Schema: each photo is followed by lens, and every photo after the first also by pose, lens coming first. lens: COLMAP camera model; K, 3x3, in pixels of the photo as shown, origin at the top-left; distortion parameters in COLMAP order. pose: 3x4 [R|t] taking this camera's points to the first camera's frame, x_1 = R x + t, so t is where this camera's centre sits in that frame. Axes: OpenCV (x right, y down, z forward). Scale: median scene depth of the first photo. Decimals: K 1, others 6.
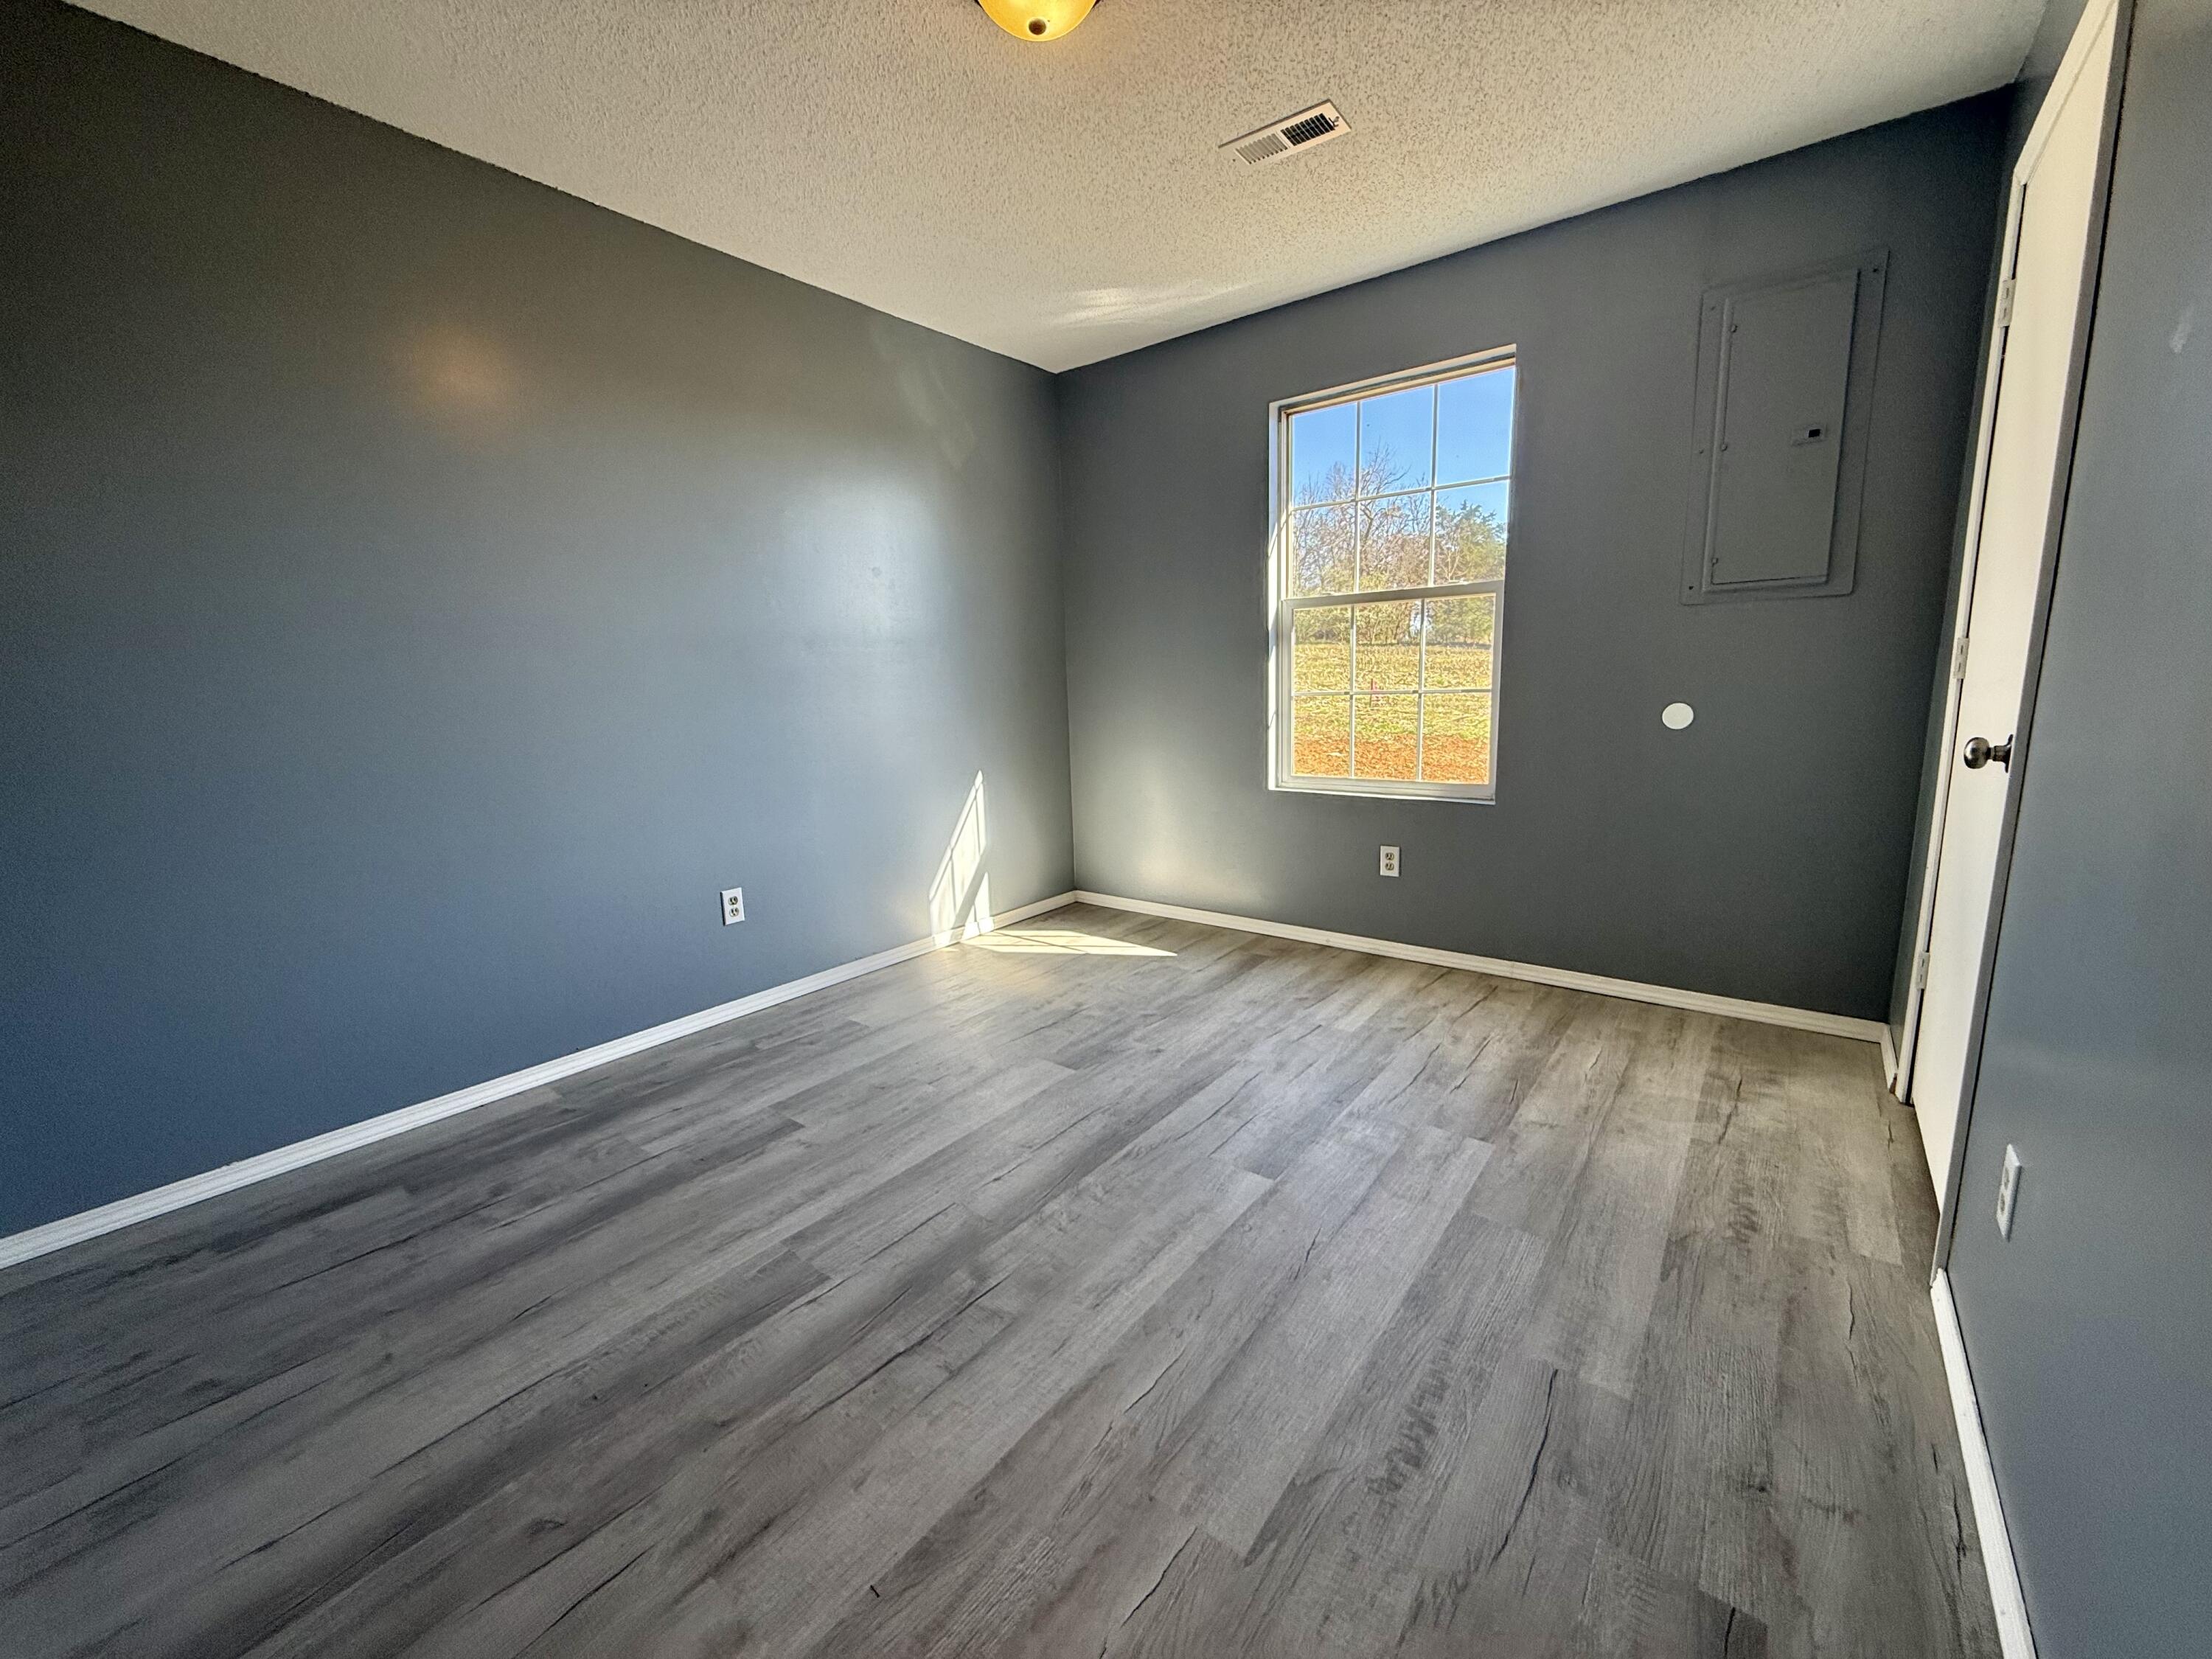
lens RADIAL K [[880.3, 0, 1101.9], [0, 880.3, 826.9], [0, 0, 1]] dist [-0.000617, 0.000197]
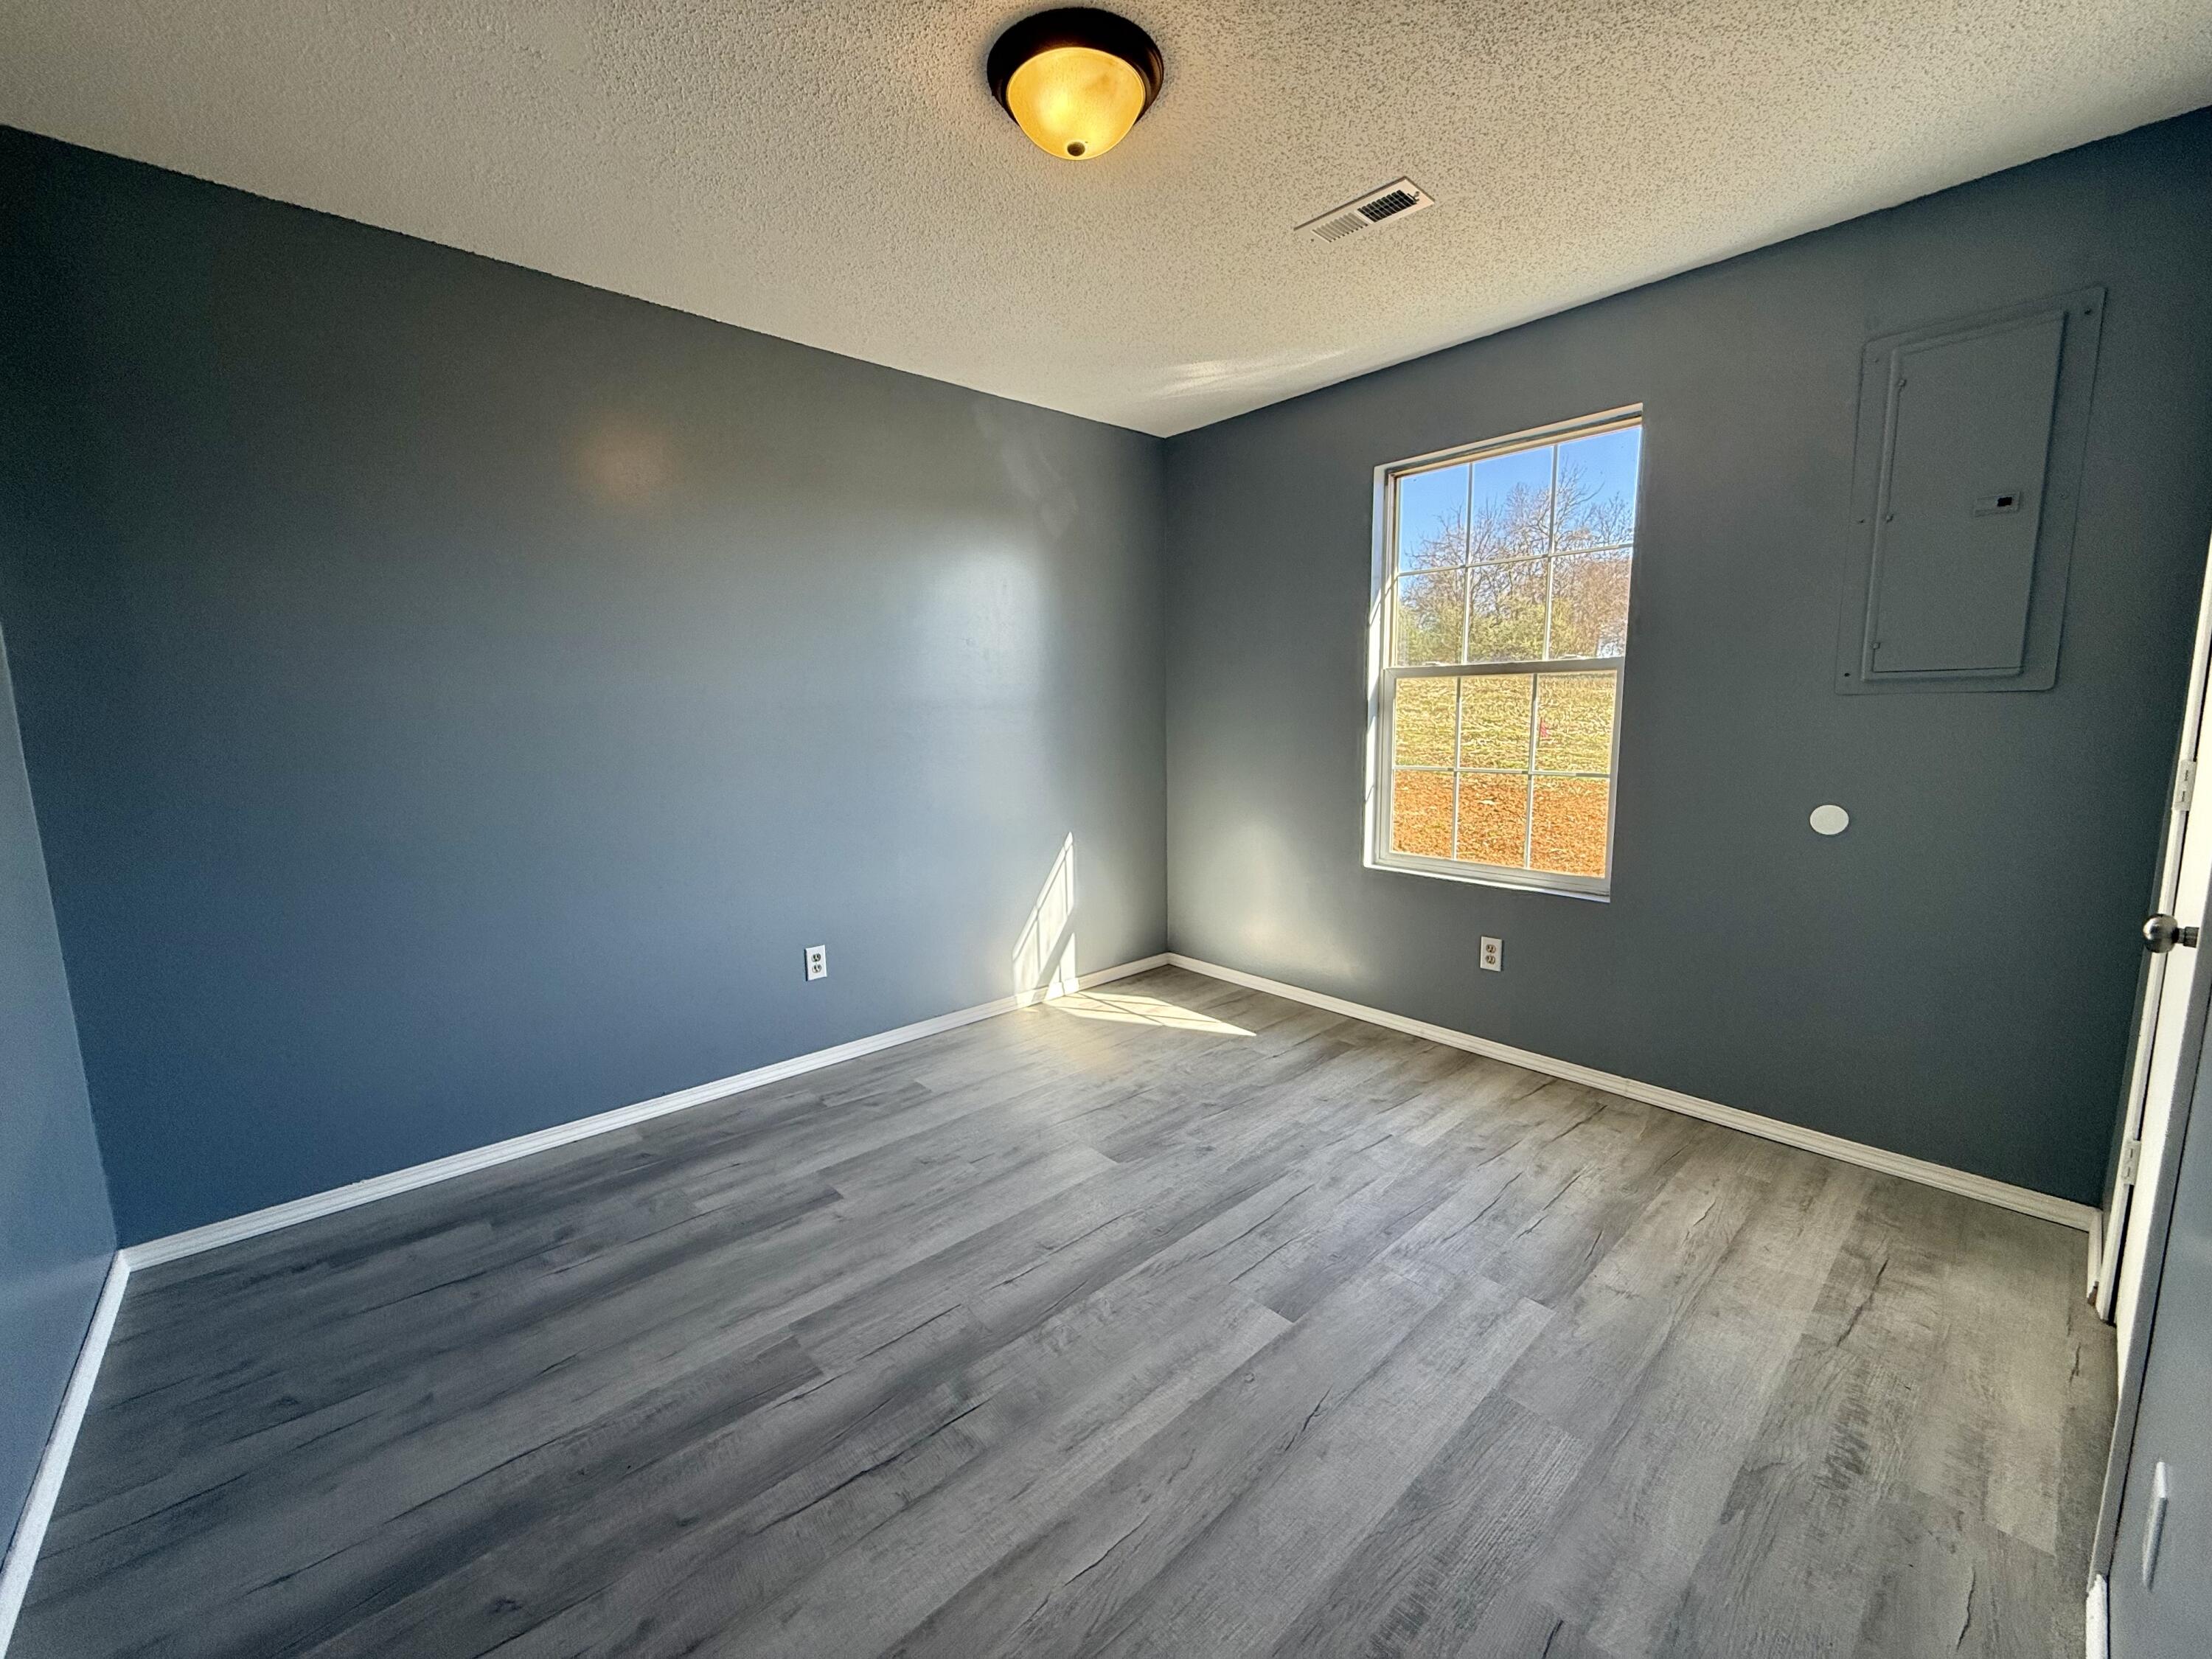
lens RADIAL K [[880.3, 0, 1101.9], [0, 880.3, 826.9], [0, 0, 1]] dist [-0.000617, 0.000197]
pose [[0.984242, 0.039403, -0.172379, 0.124515], [-0.044181, 0.998736, -0.023972, -0.084356], [0.171216, 0.031210, 0.984739, 0.026788]]
